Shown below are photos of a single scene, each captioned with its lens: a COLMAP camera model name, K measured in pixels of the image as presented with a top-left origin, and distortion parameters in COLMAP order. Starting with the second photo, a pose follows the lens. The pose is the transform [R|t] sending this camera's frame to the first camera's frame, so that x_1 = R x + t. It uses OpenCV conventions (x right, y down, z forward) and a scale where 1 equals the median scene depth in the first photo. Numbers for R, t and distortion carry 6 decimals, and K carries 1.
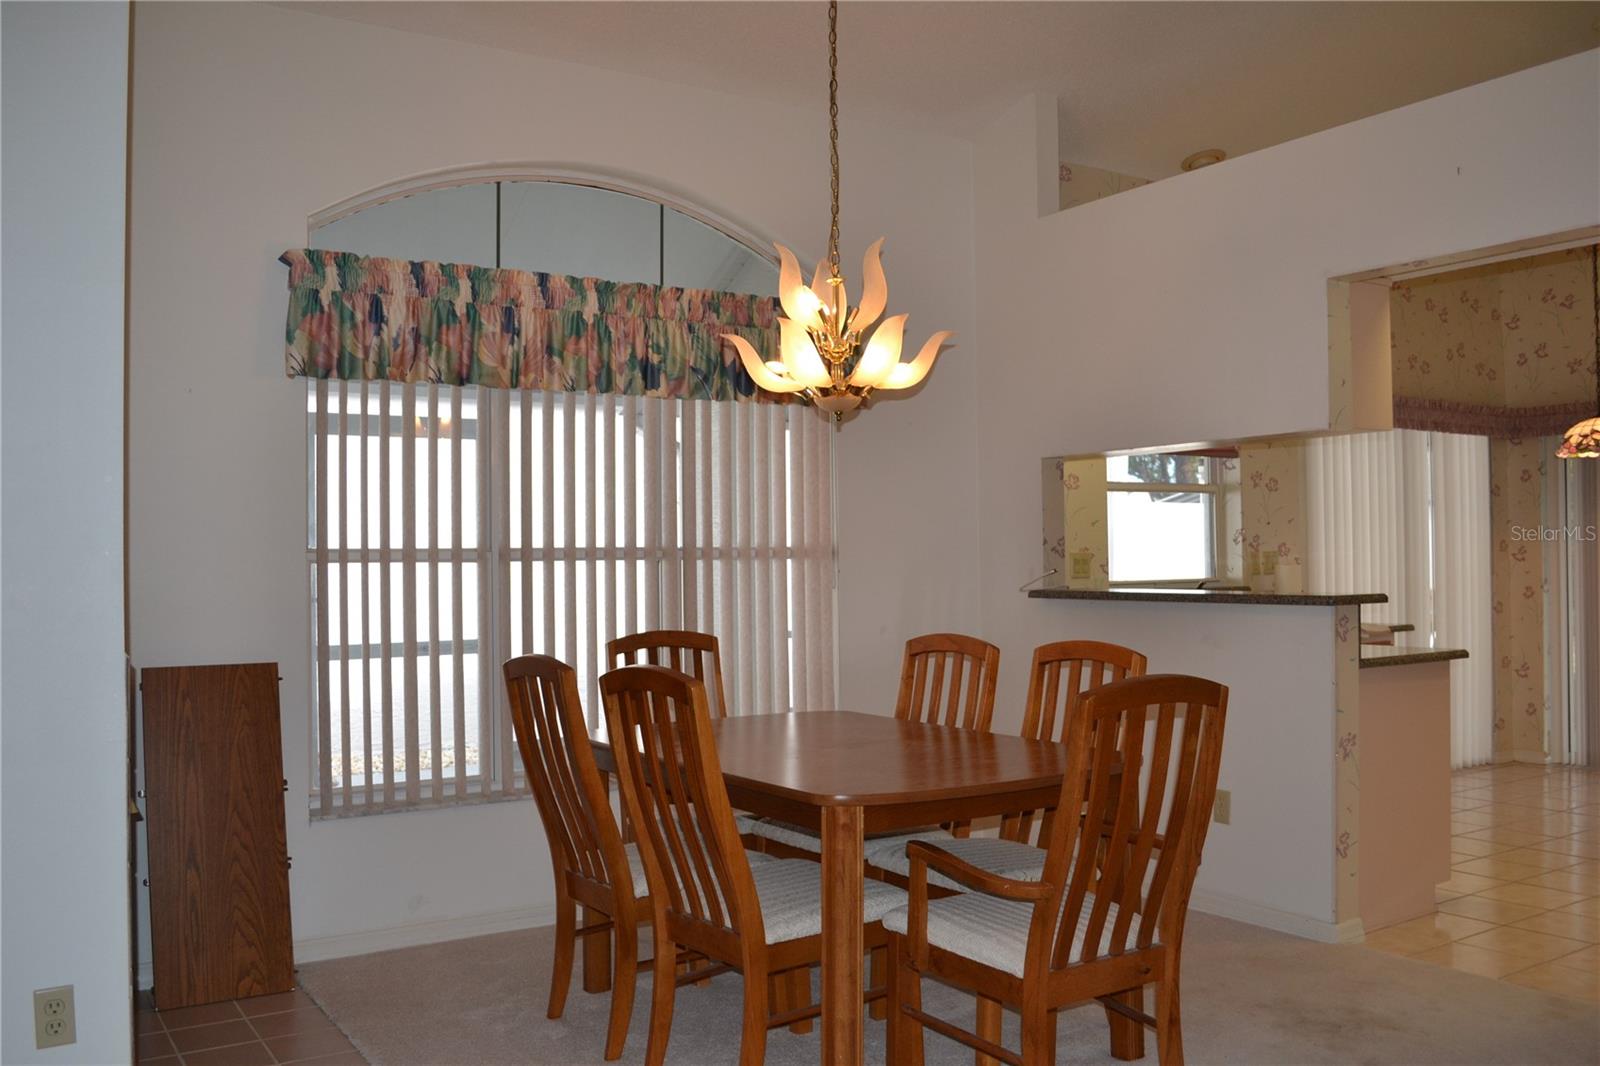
lens RADIAL K [[1412.5, 0, 800.0], [0, 1412.5, 533.0], [0, 0, 1]] dist [-0.065783, -0.000724]
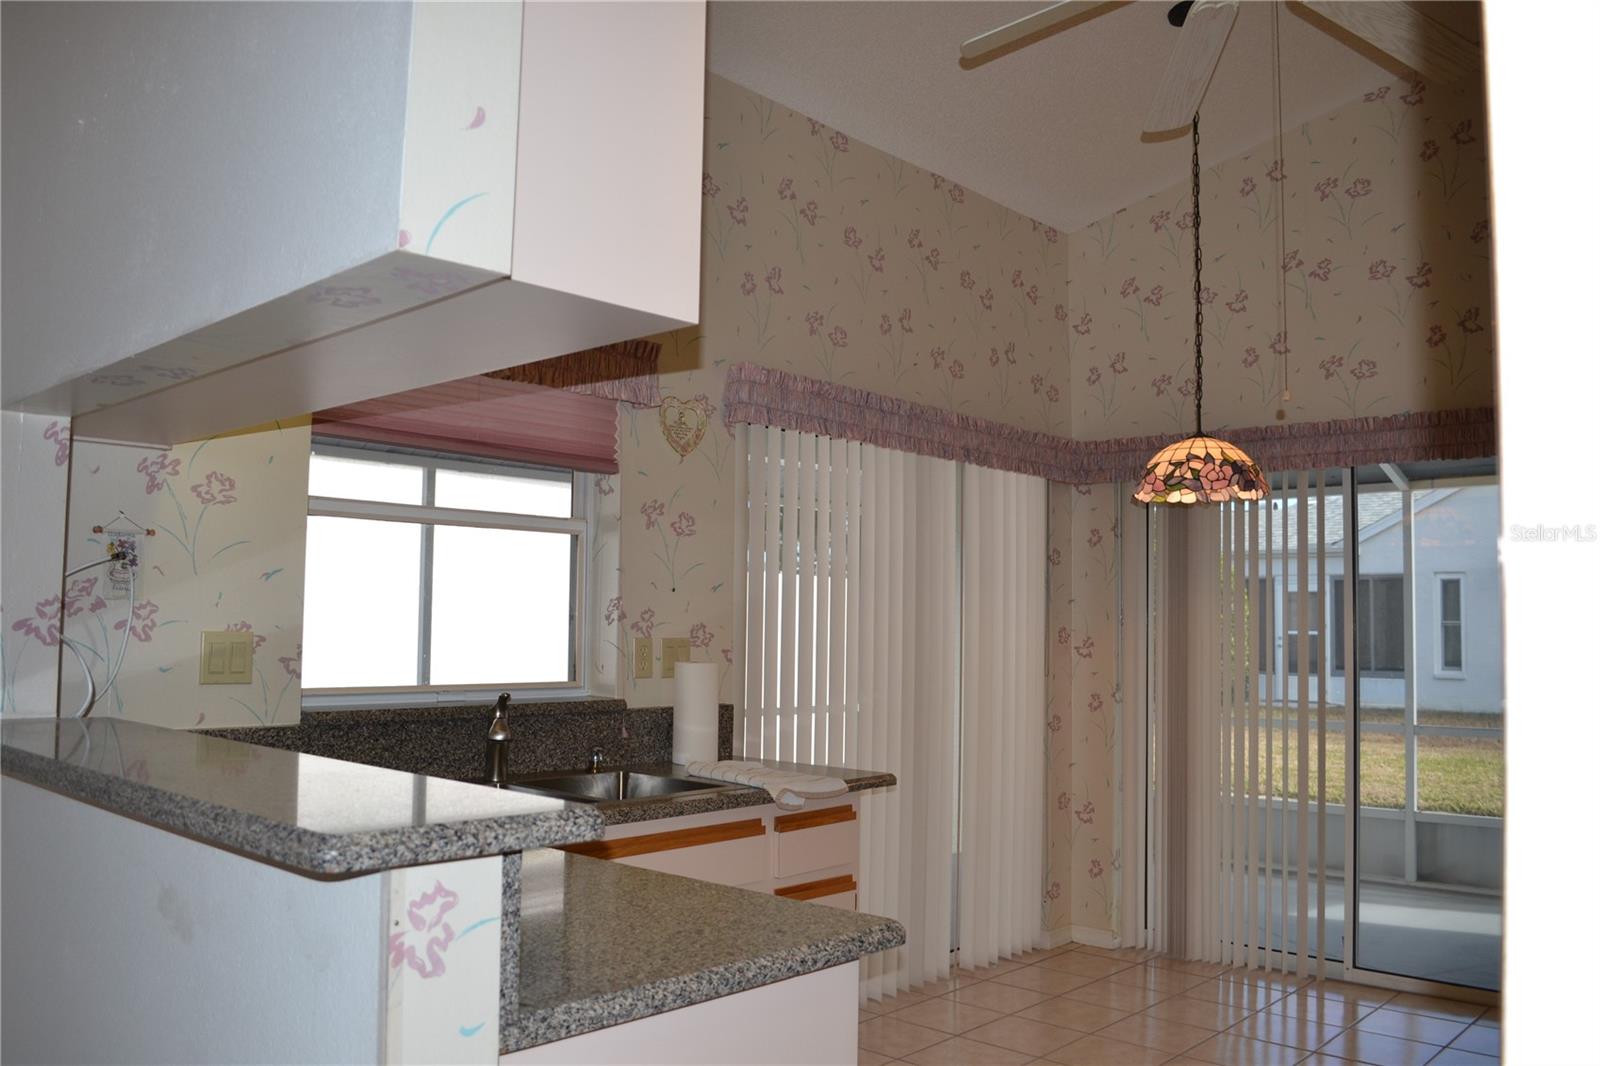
lens RADIAL K [[1256.0, 0, 819.1], [0, 1256.0, 537.5], [0, 0, 1]] dist [-0.082397, 0.007154]
pose [[0.968641, 0.042949, 0.244724, 0.276391], [-0.030023, 0.997962, -0.056308, -0.001174], [-0.246644, 0.047194, 0.967956, 0.499206]]
